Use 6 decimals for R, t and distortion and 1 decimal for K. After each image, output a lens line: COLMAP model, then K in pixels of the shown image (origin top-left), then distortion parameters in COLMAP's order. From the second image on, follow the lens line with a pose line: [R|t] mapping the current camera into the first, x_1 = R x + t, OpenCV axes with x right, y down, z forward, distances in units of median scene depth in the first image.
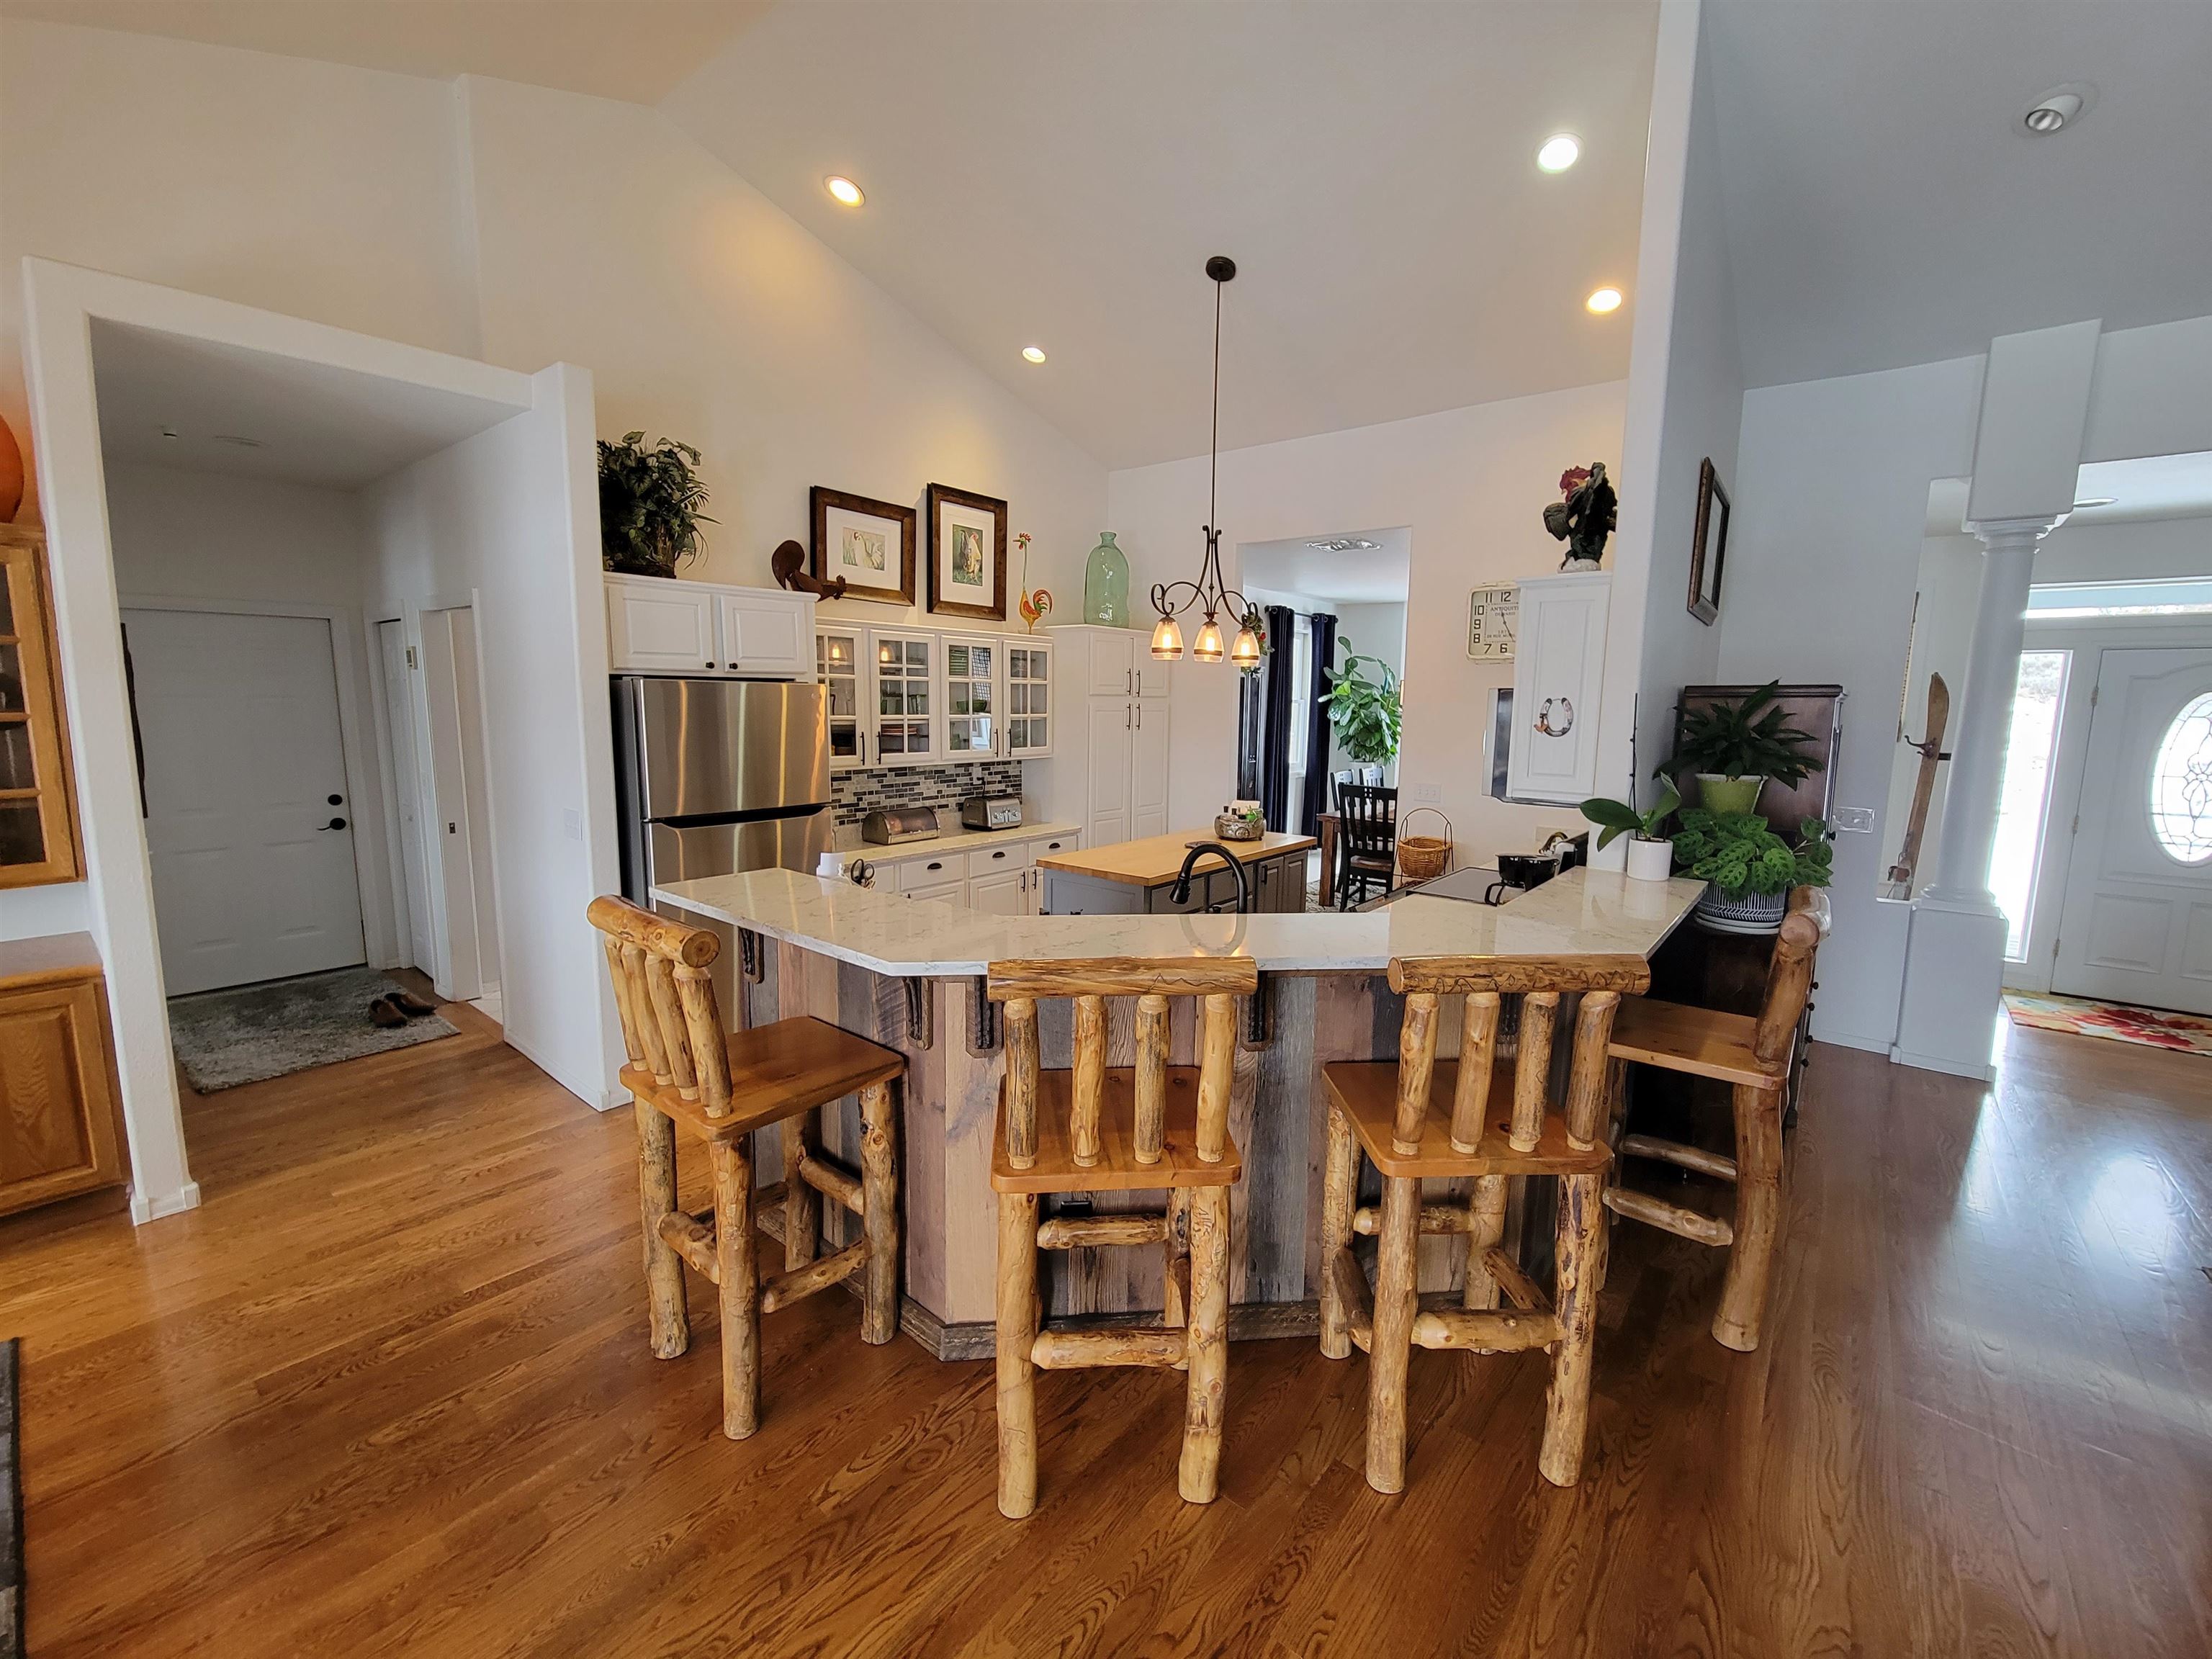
lens RADIAL K [[904.9, 0, 1114.4], [0, 904.9, 823.2], [0, 0, 1]] dist [-0.001874, -0.002787]
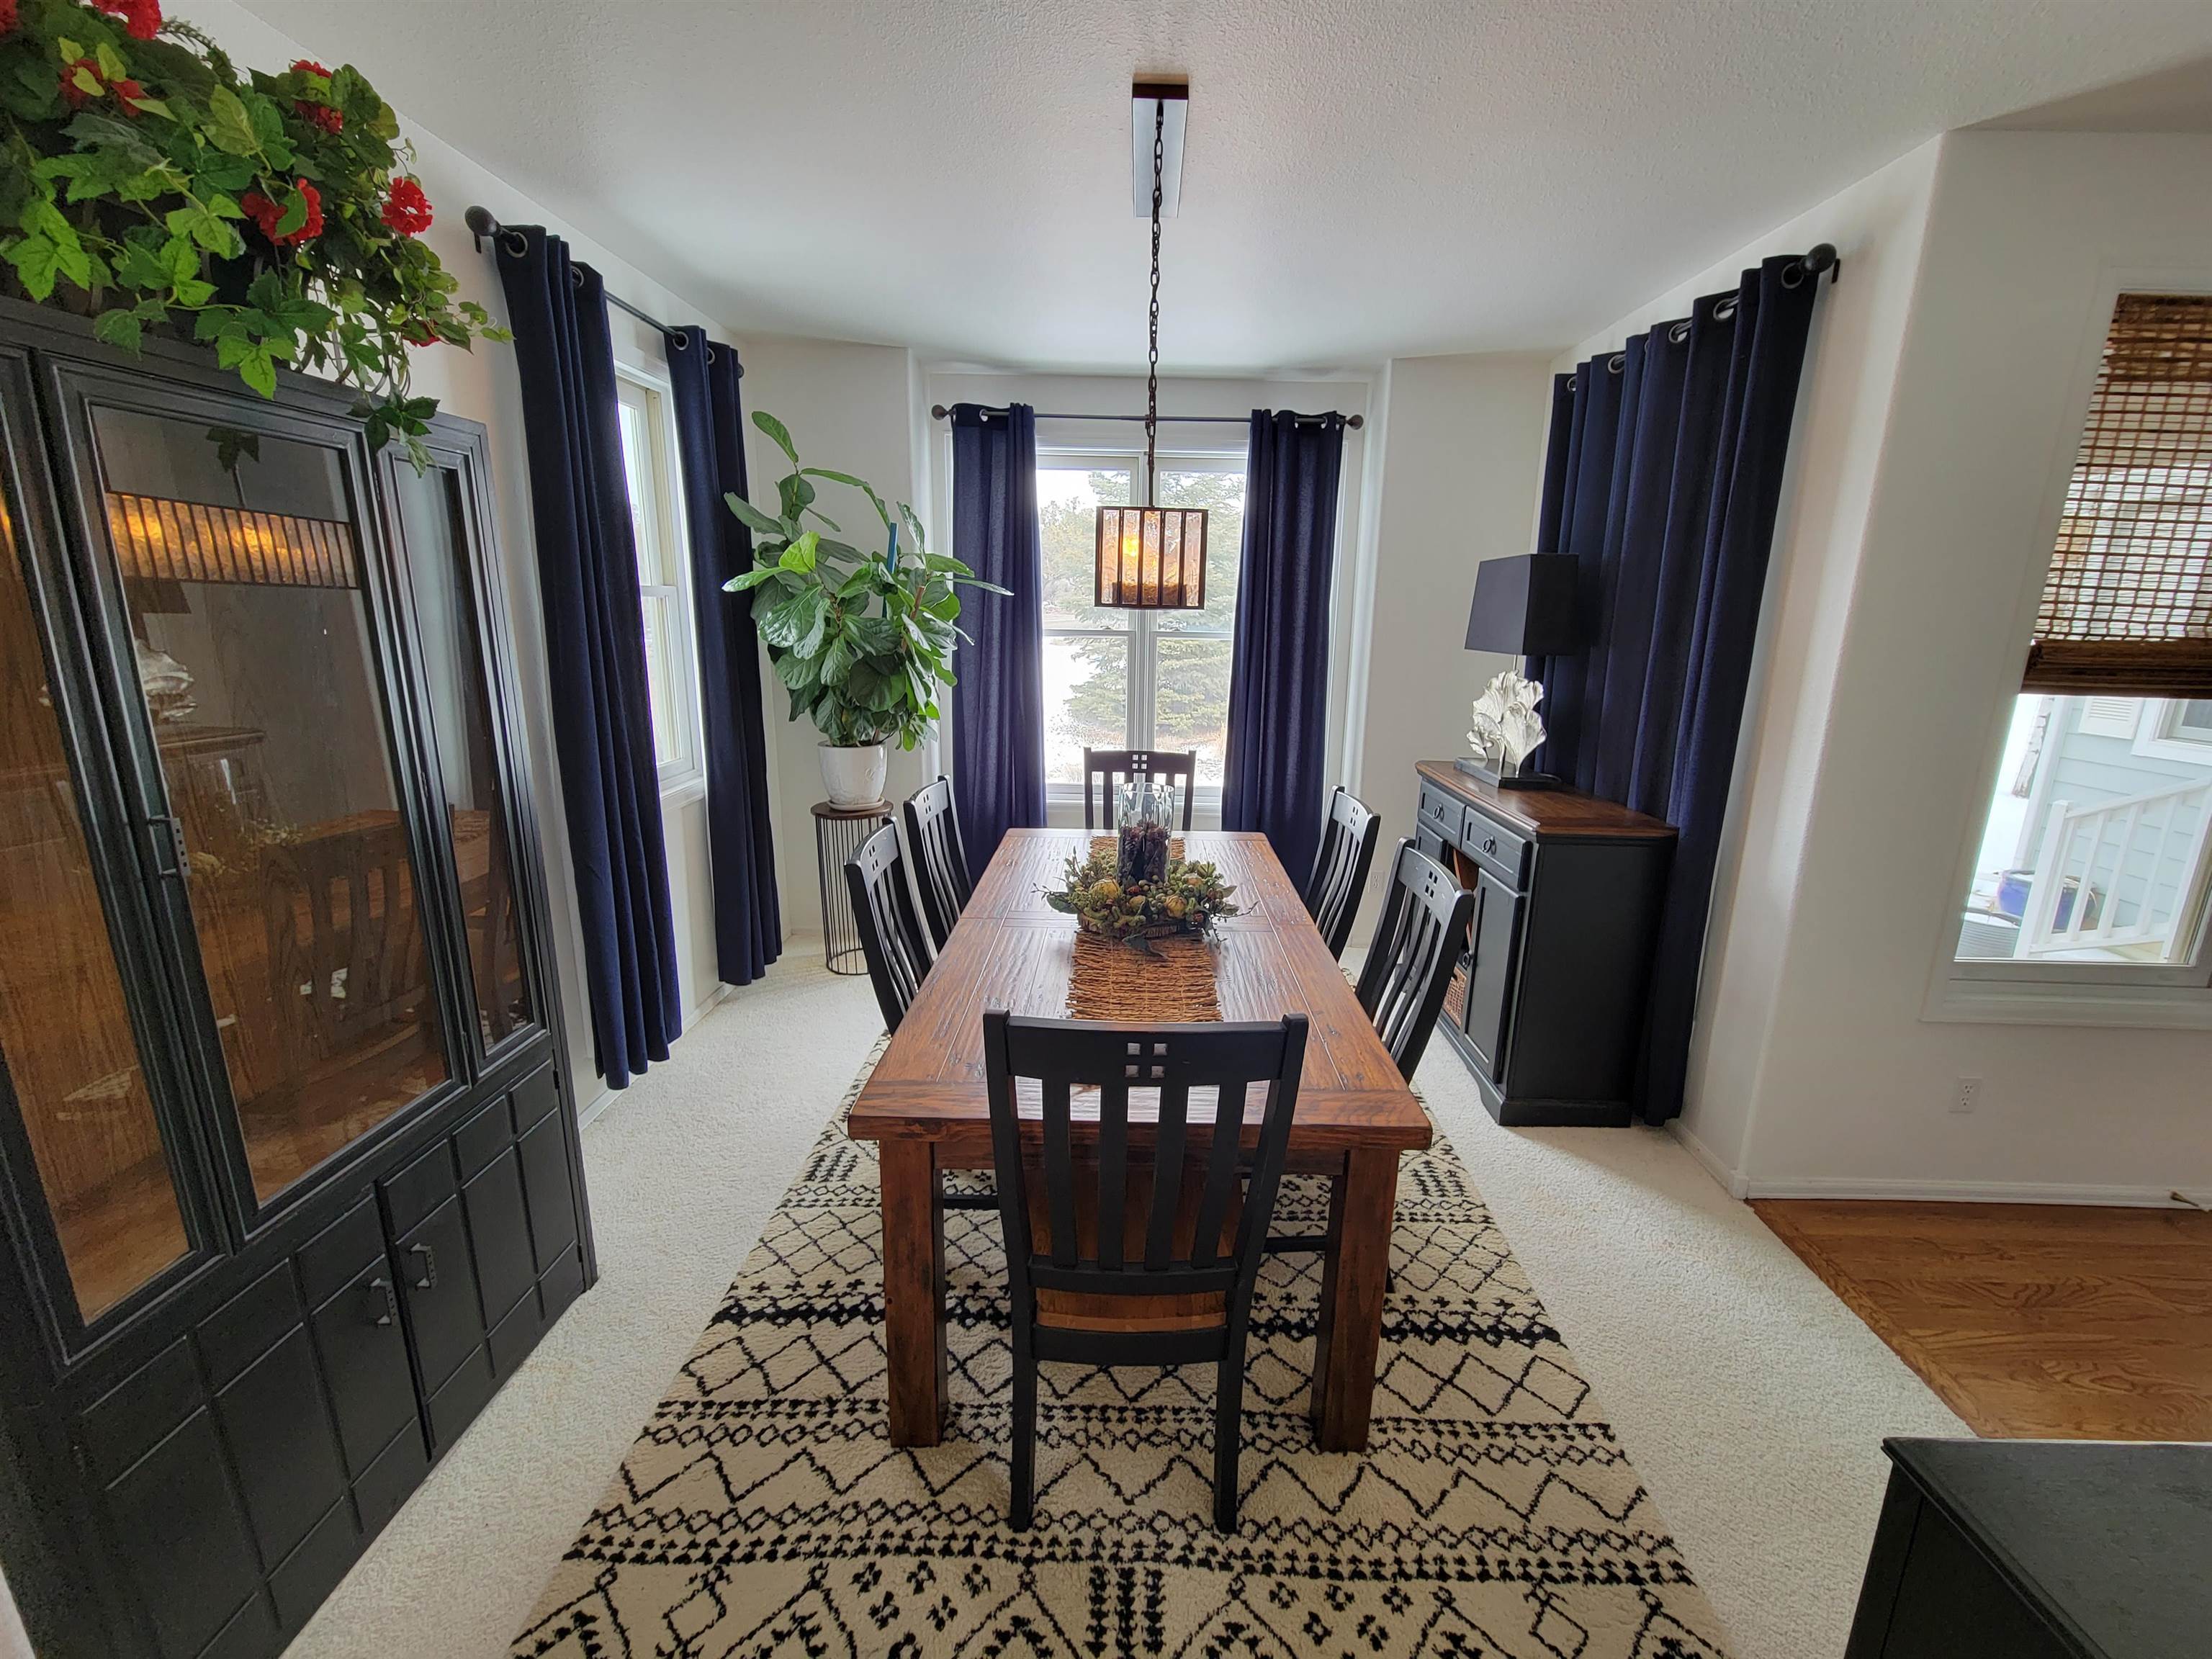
lens RADIAL K [[904.9, 0, 1108.6], [0, 904.9, 825.6], [0, 0, 1]] dist [-0.001874, -0.002787]
pose [[0.791129, -0.145157, 0.594175, 0.121122], [0.082389, 0.987868, 0.131637, -0.077514], [-0.606075, -0.055188, 0.793491, 0.617289]]
